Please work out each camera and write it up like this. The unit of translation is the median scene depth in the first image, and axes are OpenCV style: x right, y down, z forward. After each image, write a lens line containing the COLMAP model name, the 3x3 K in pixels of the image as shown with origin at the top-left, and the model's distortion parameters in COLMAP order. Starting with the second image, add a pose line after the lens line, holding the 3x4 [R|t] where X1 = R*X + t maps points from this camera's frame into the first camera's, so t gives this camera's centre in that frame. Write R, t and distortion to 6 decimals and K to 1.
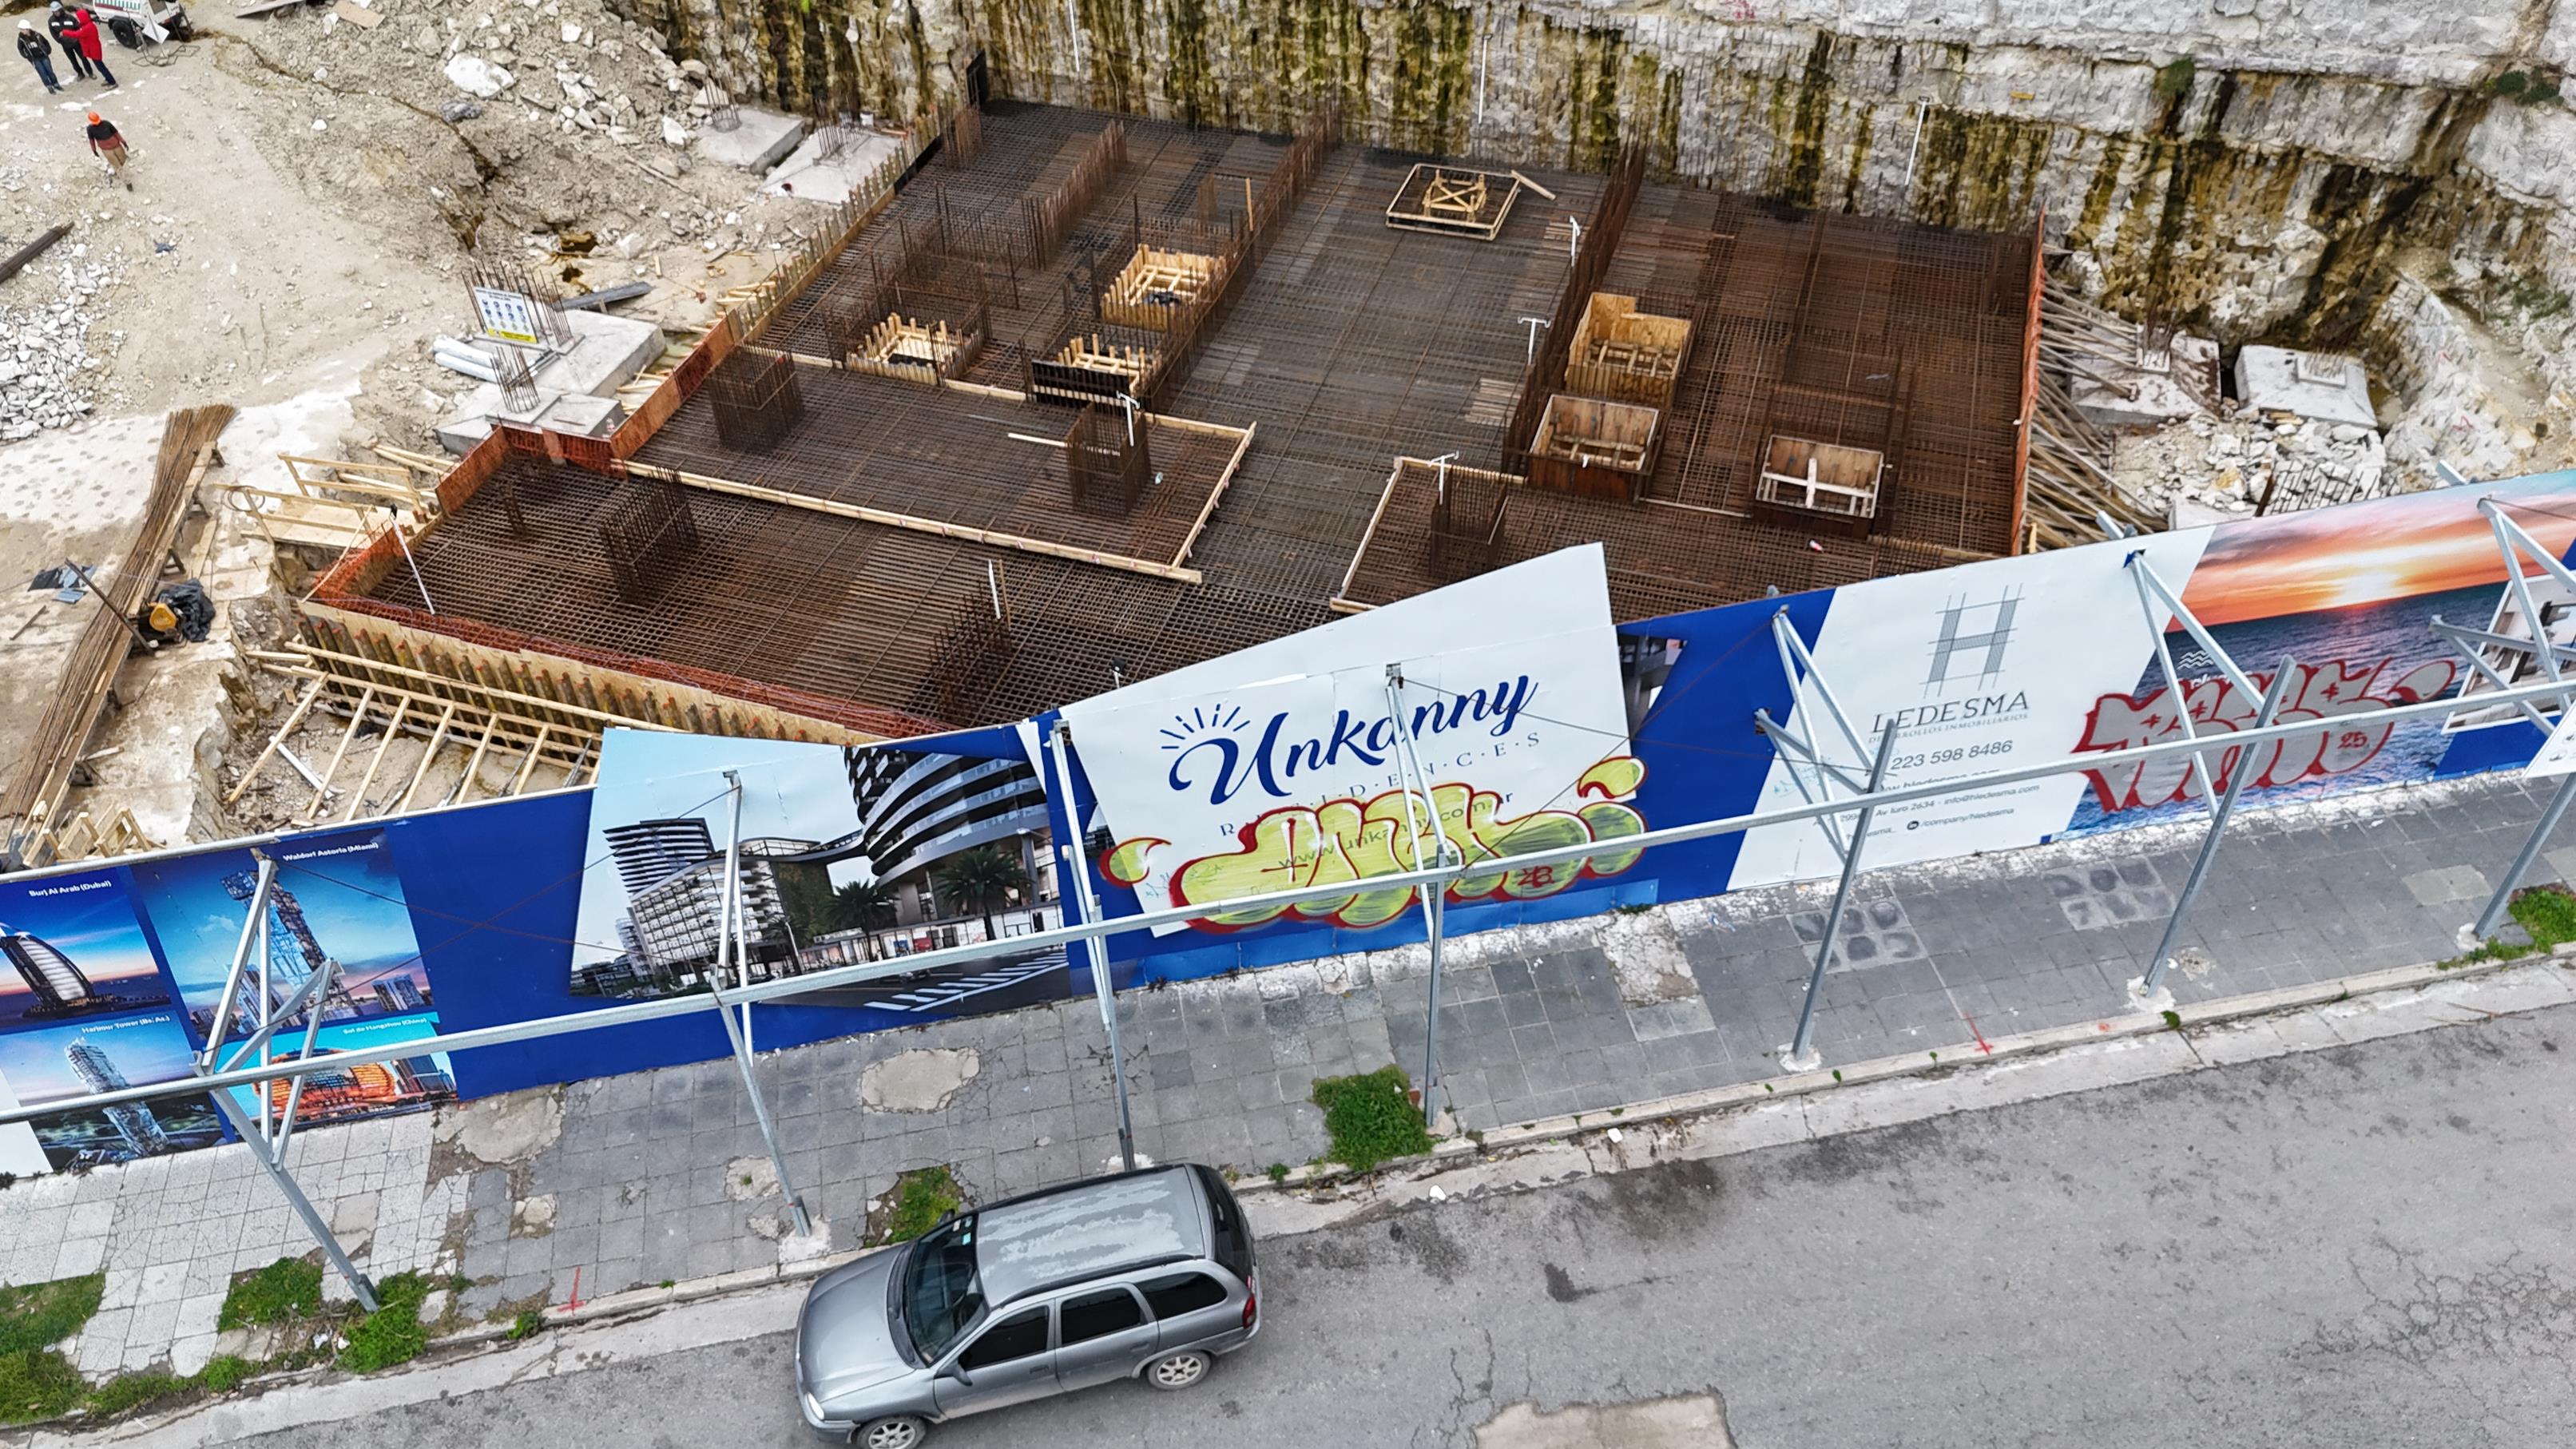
lens RADIAL K [[1898.4, 0, 1282.0], [0, 1898.4, 717.6], [0, 0, 1]] dist [0.050220, -0.042533]
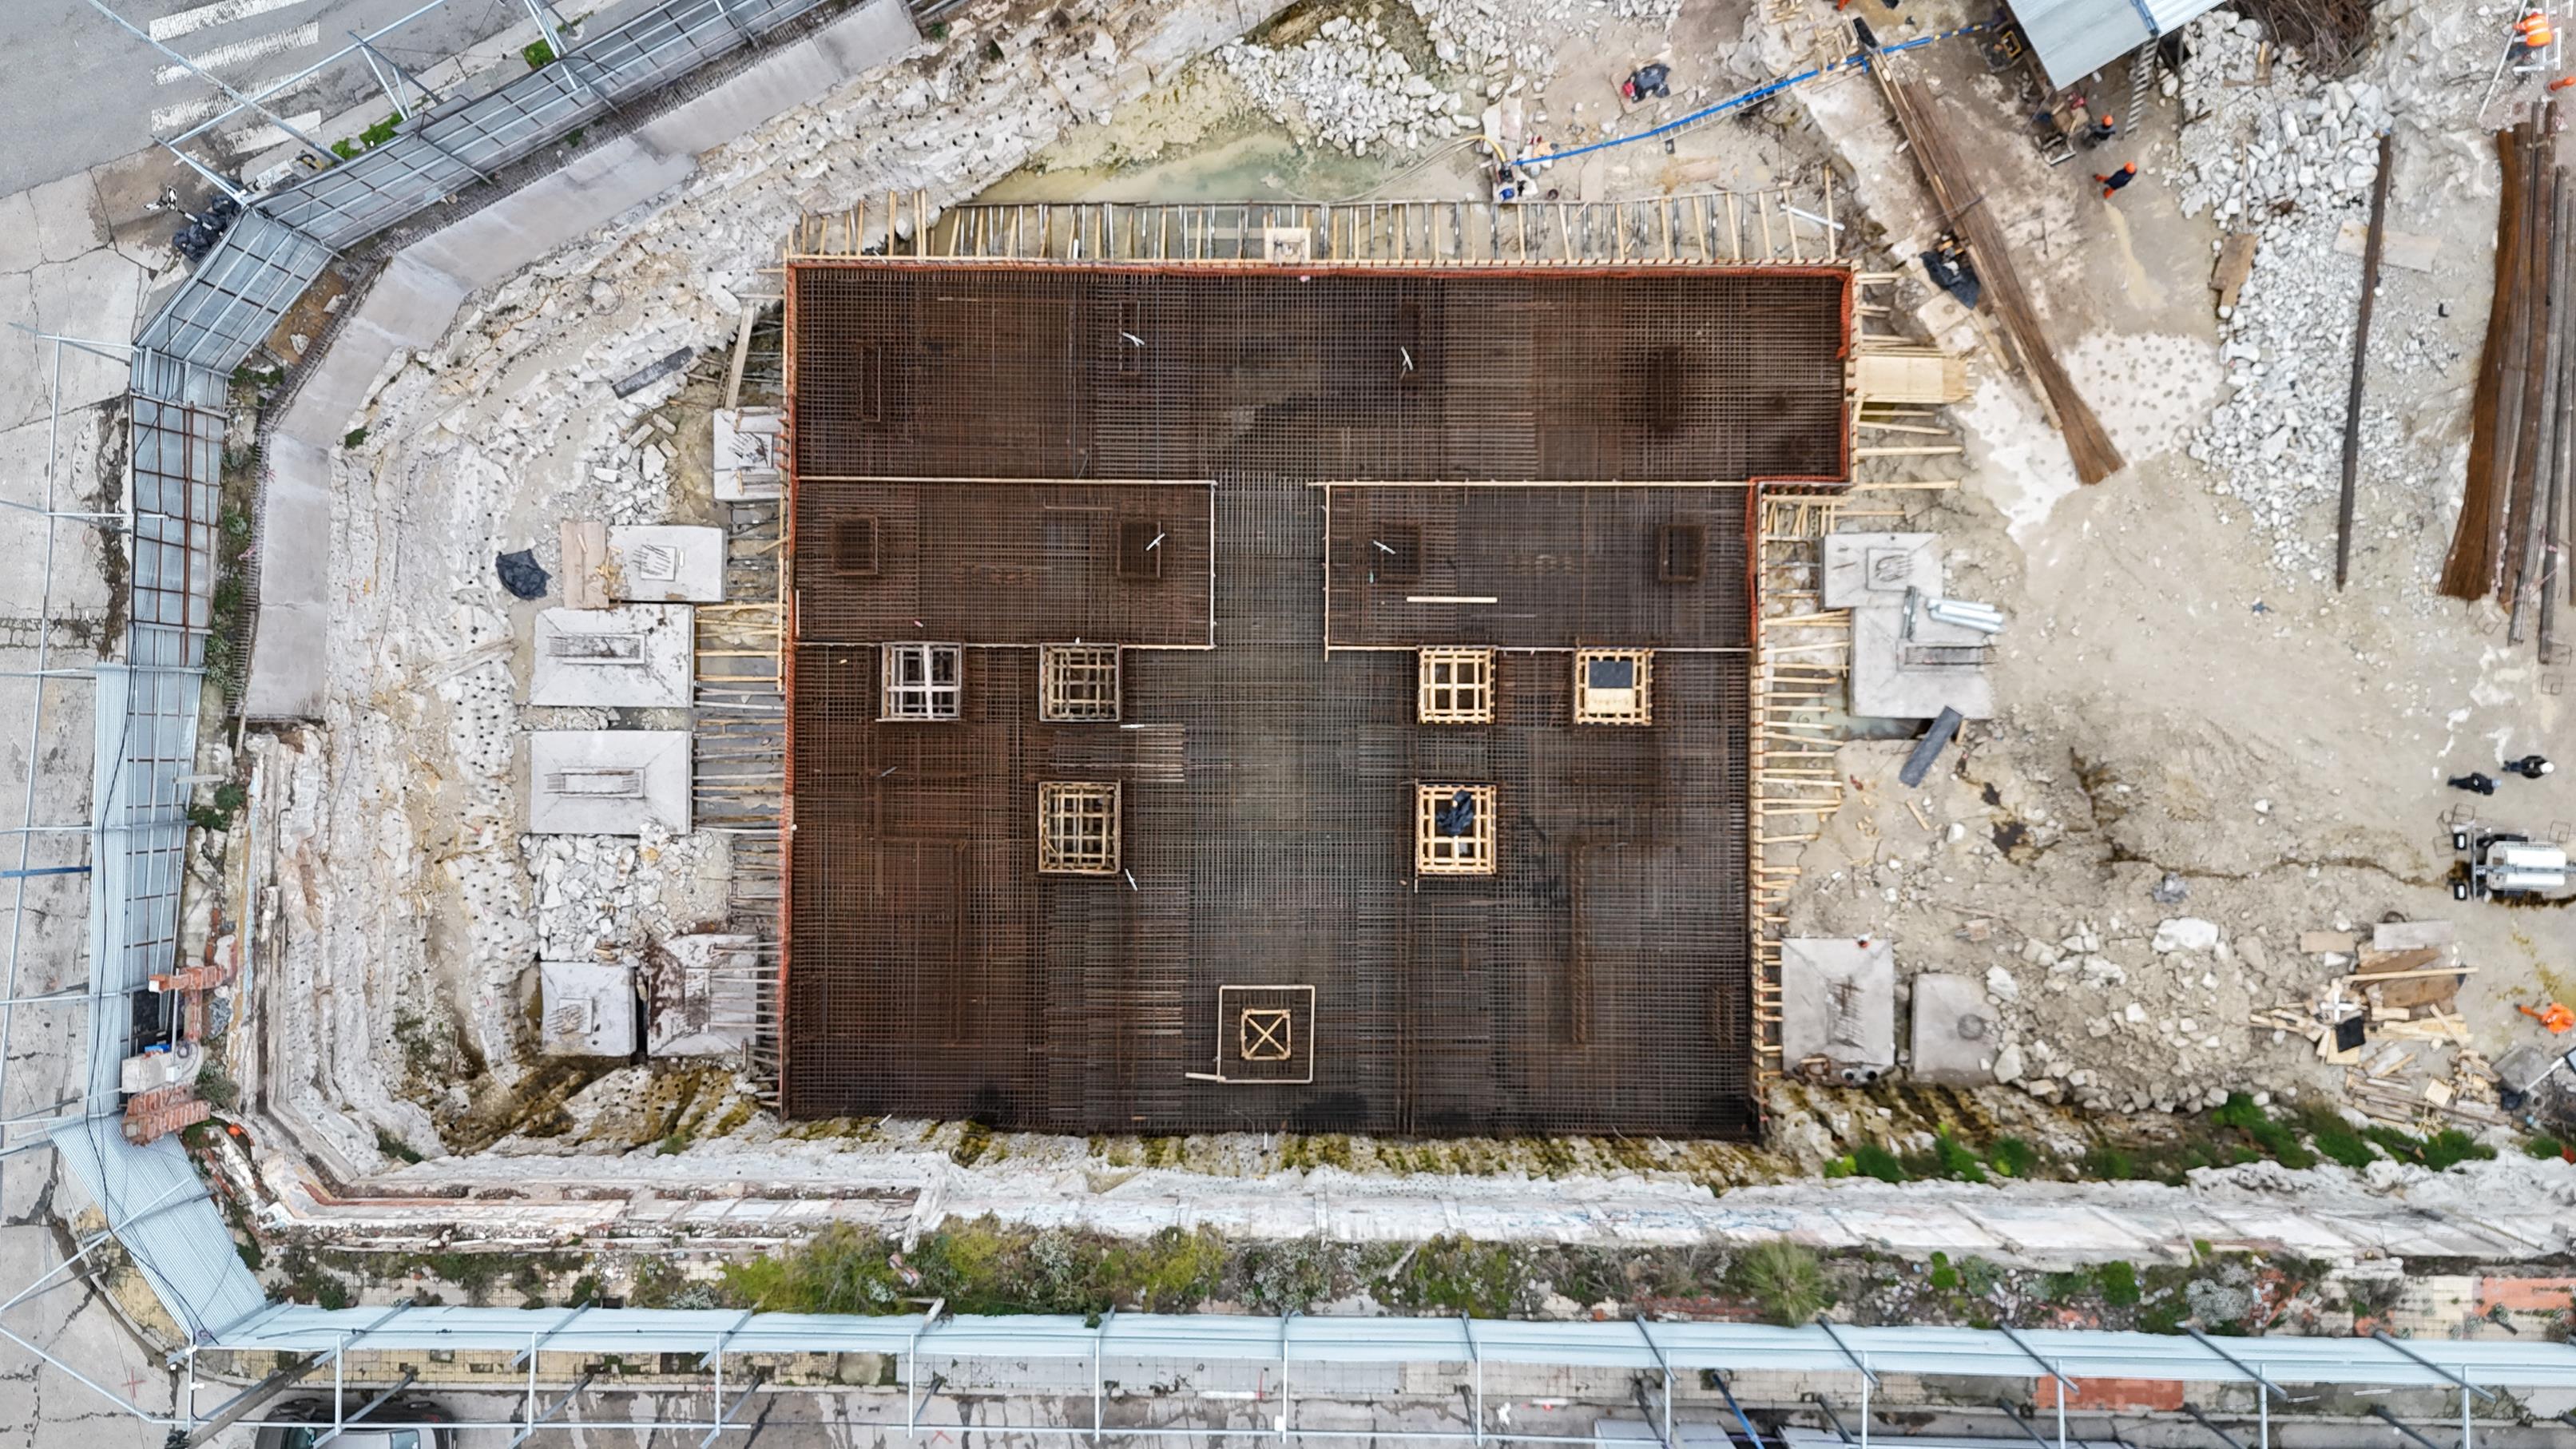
lens RADIAL K [[1898.4, 0, 1282.0], [0, 1898.4, 717.6], [0, 0, 1]] dist [0.050220, -0.042533]
pose [[-0.954956, 0.296543, 0.011045, 0.012433], [-0.191169, -0.643234, 0.741420, -1.060253], [0.226967, 0.705912, 0.670950, 0.099988]]
